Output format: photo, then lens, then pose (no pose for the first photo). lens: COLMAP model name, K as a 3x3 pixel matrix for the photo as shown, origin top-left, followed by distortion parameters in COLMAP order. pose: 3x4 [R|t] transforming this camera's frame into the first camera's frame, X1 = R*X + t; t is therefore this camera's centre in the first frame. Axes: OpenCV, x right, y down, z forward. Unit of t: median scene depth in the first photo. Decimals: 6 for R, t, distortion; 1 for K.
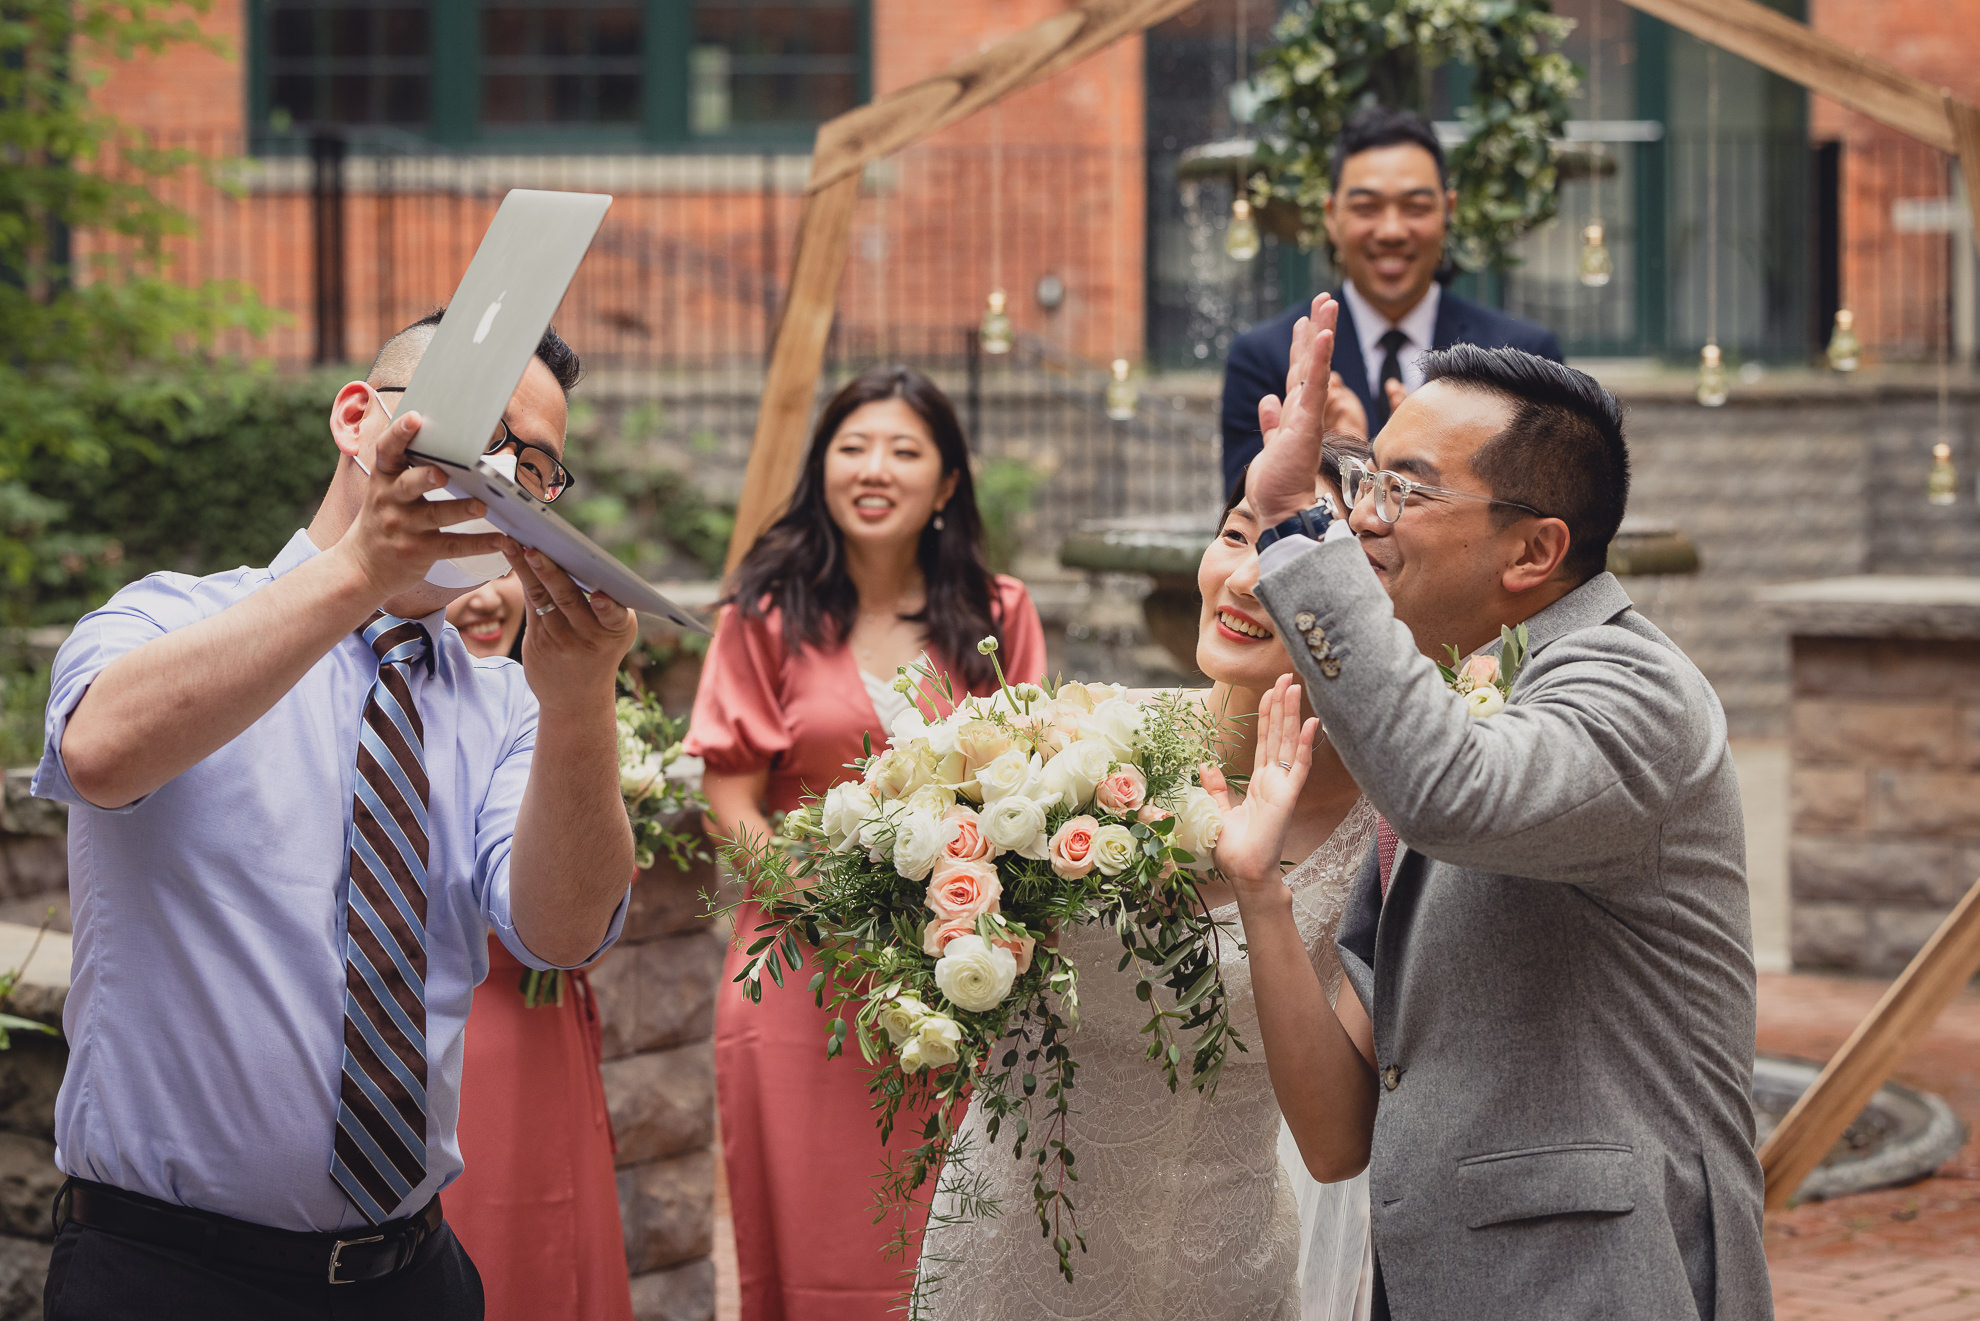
lens RADIAL K [[5190.6, 0, 990.0], [0, 5190.6, 660.5], [0, 0, 1]] dist [0.003732, 0.644986]
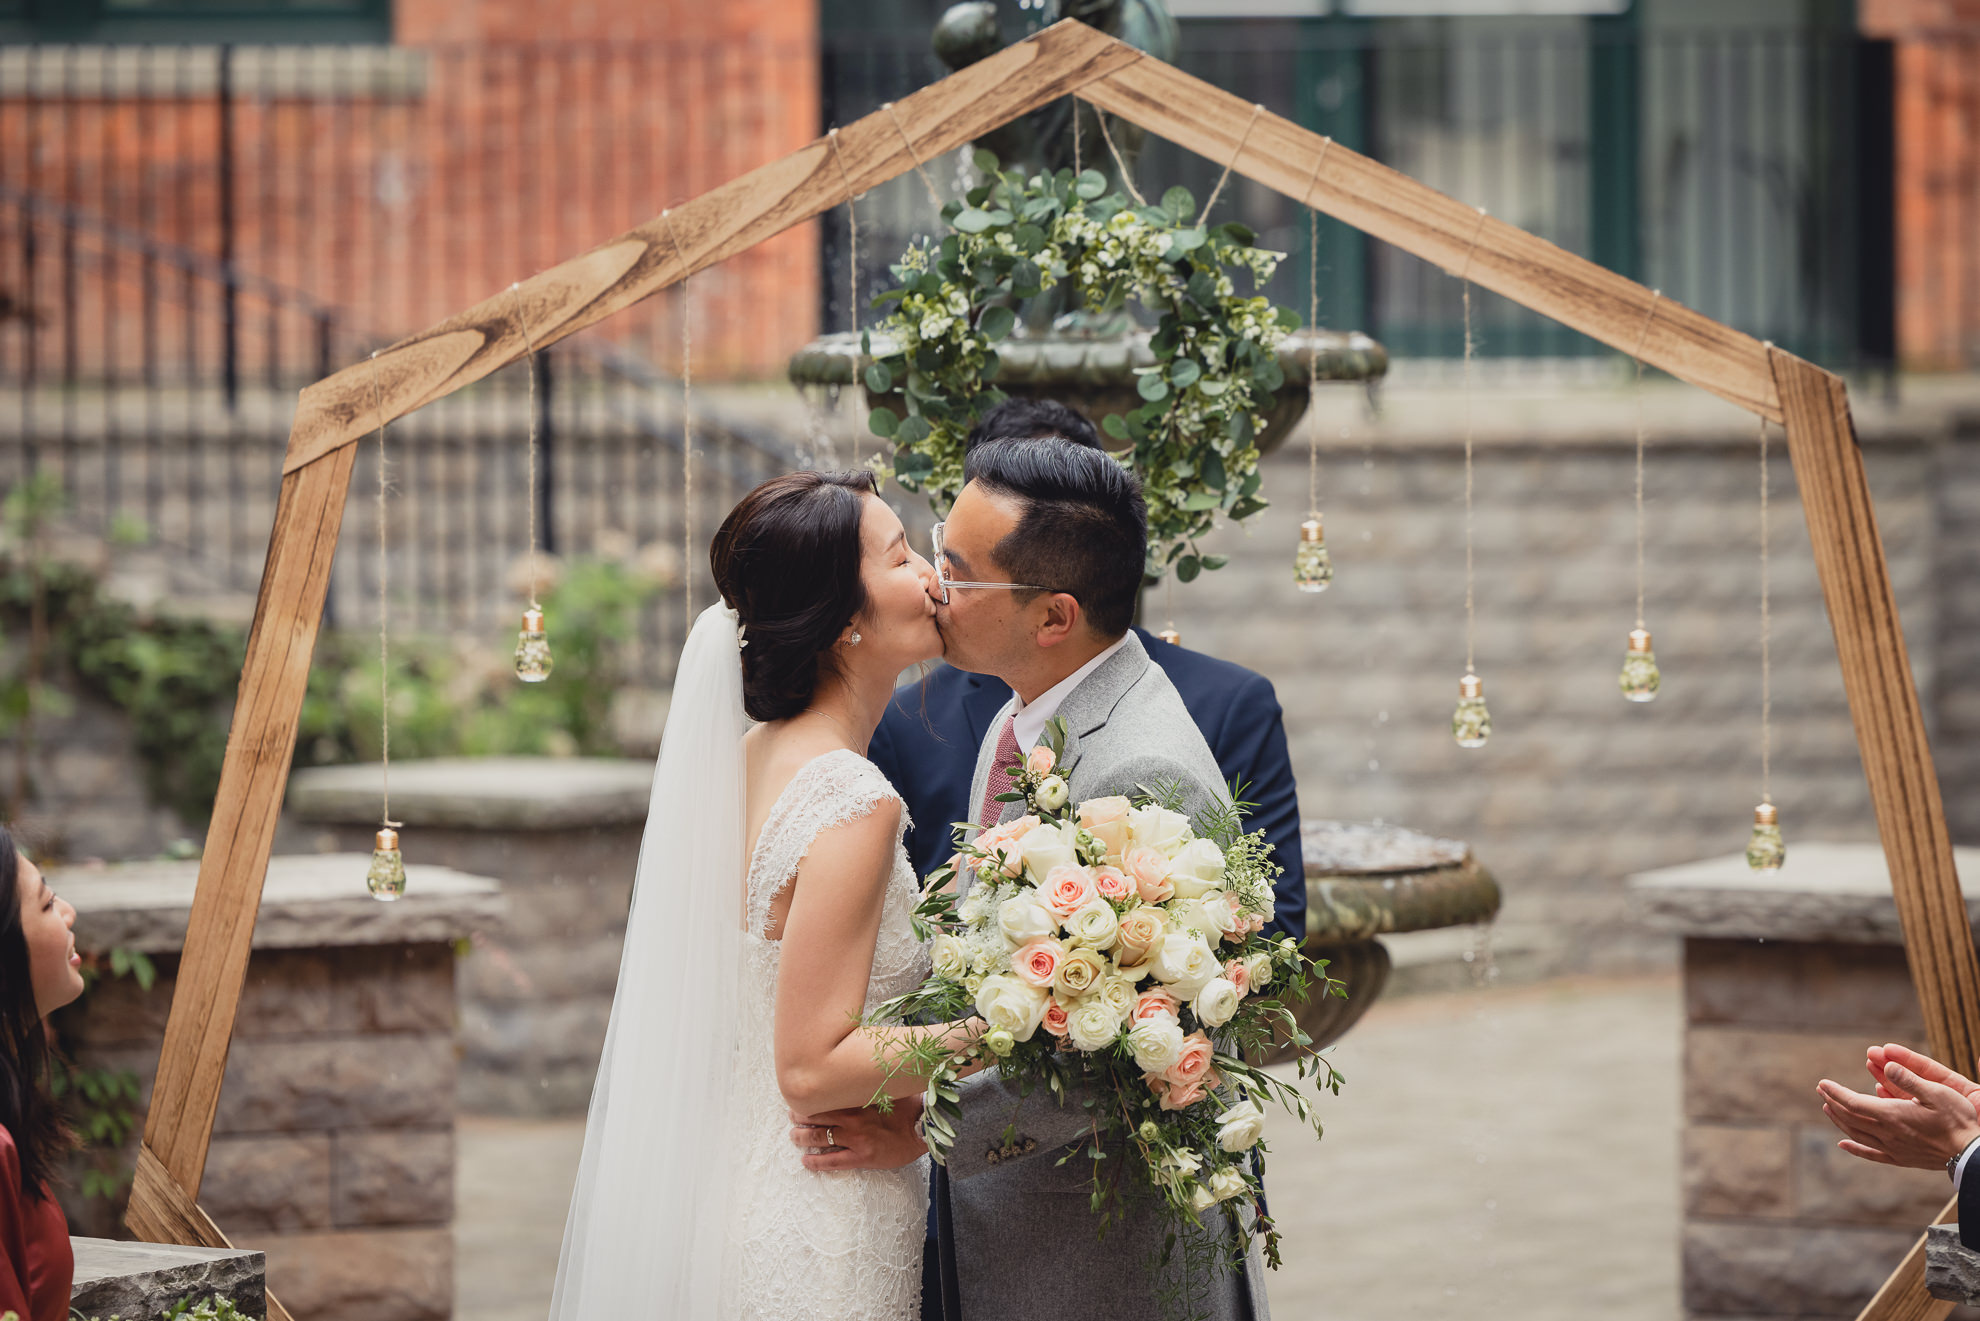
lens RADIAL K [[9178.1, 0, 990.0], [0, 9178.1, 660.5], [0, 0, 1]] dist [-0.185123, 4.574163]
pose [[0.999154, -0.006022, 0.040688, 0.008016], [0.005965, 0.999981, 0.001505, -0.038604], [-0.040696, -0.001261, 0.999171, -0.208723]]
